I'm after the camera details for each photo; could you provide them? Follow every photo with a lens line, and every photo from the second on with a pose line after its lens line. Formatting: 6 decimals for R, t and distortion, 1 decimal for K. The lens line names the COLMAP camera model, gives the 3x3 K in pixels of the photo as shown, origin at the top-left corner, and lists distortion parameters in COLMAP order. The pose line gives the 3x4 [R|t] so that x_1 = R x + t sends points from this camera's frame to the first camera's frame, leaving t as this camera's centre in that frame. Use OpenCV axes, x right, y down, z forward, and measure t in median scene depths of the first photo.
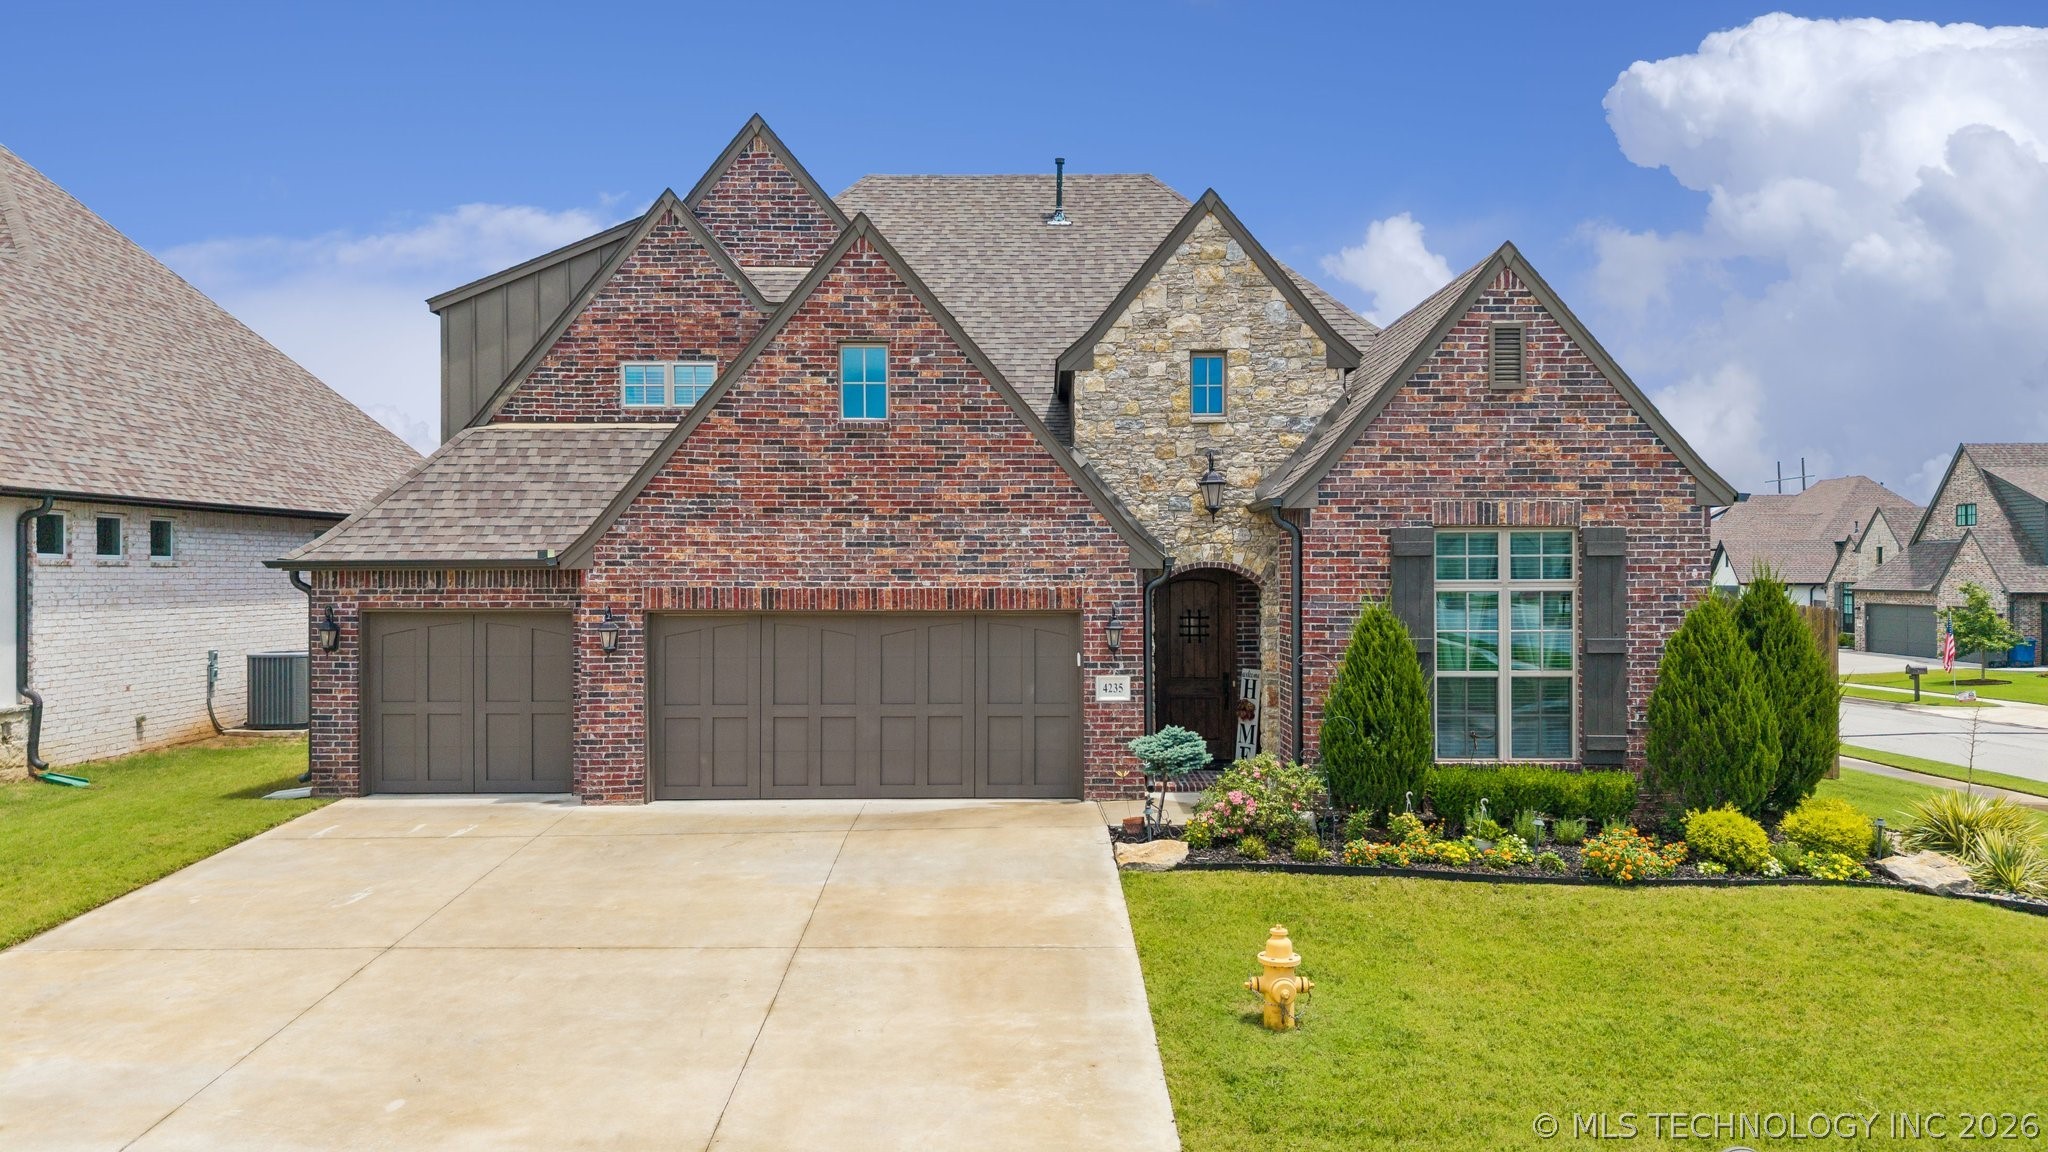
lens RADIAL K [[1382.1, 0, 1024.0], [0, 1382.1, 576.0], [0, 0, 1]] dist [0.006234, 0.002292]
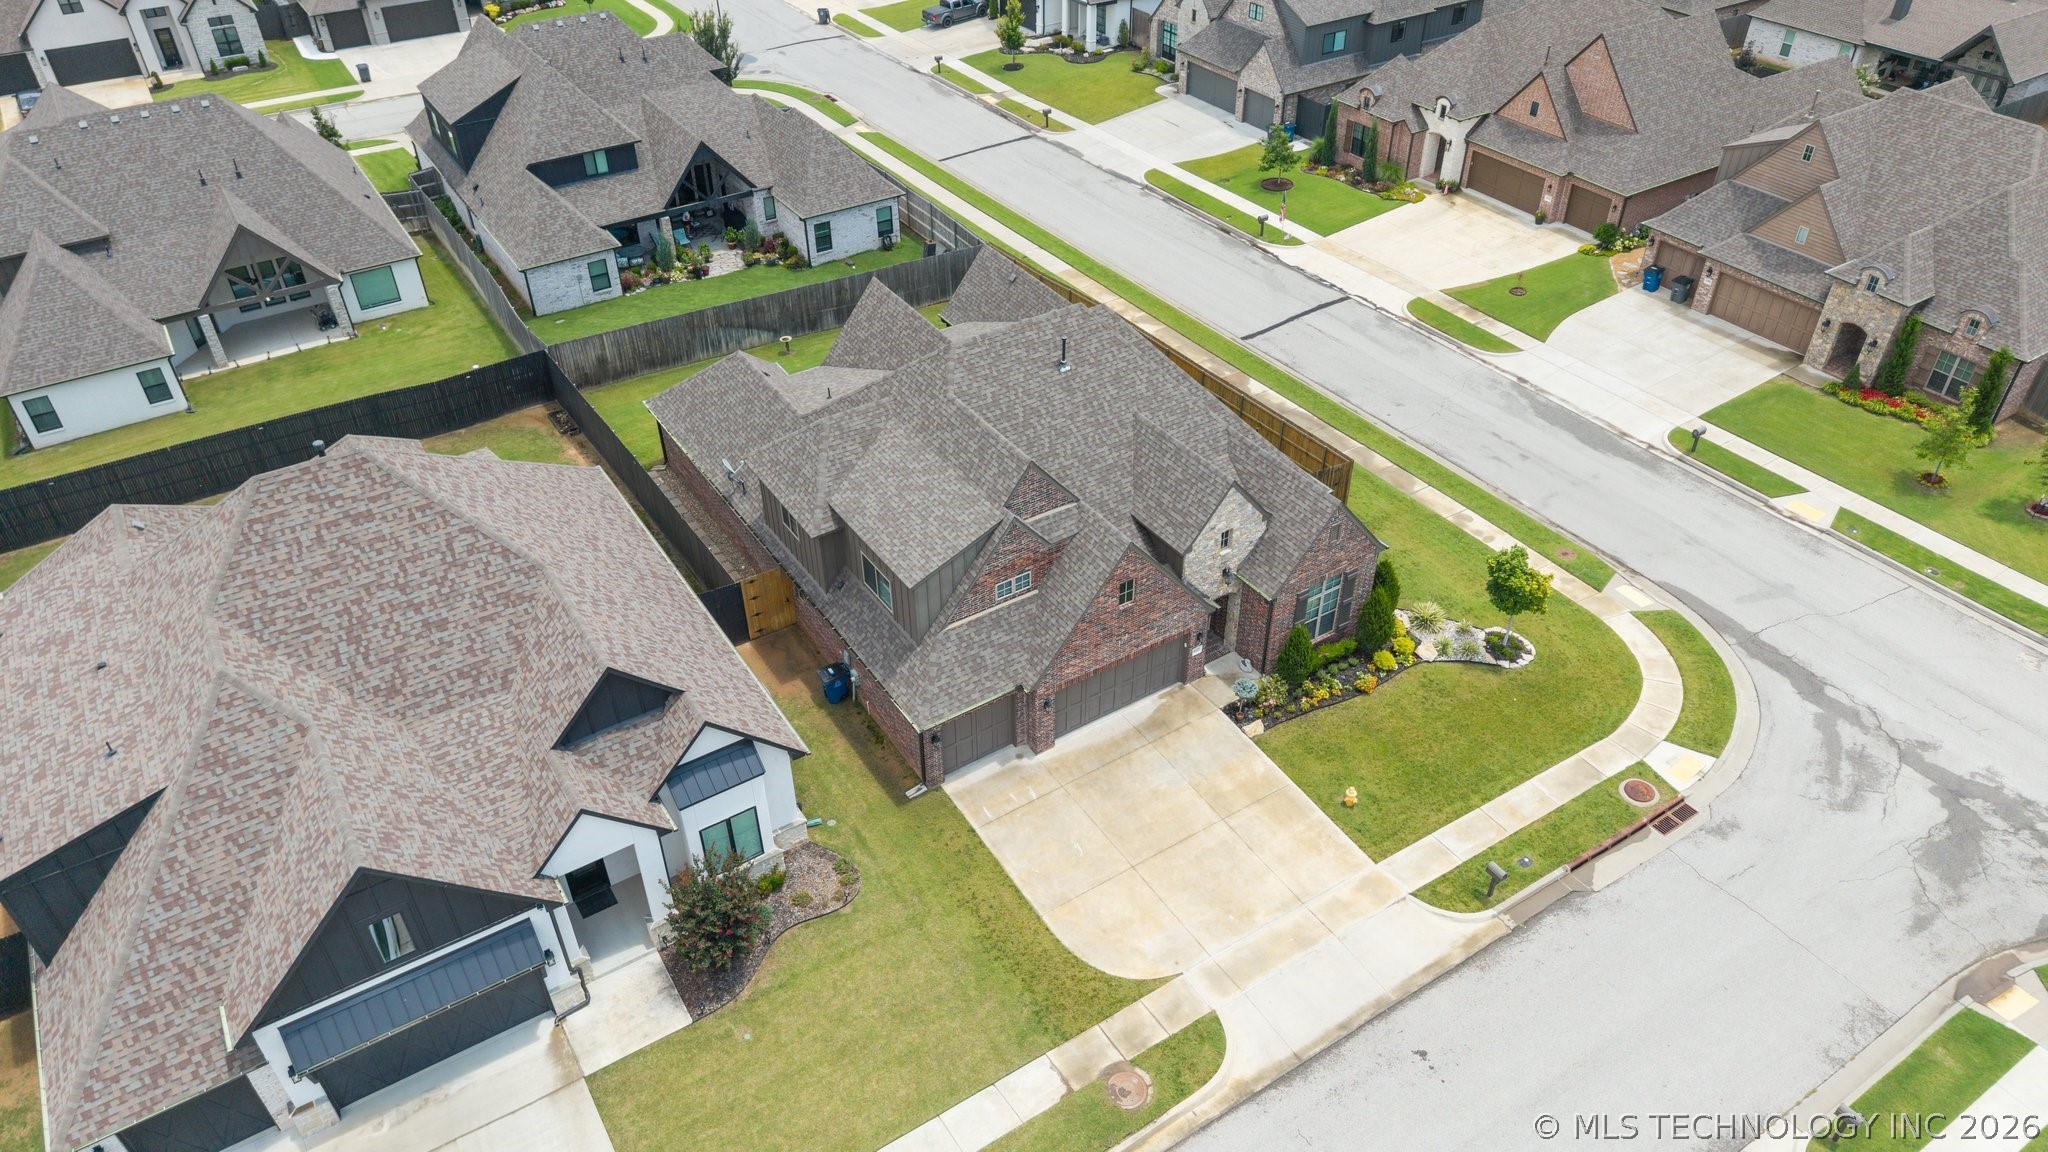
lens RADIAL K [[1382.1, 0, 1024.0], [0, 1382.1, 576.0], [0, 0, 1]] dist [0.006234, 0.002292]
pose [[0.838132, -0.335860, 0.429807, -1.318810], [0.012632, 0.799699, 0.600268, -1.644117], [-0.545322, -0.497674, 0.674496, -0.574064]]
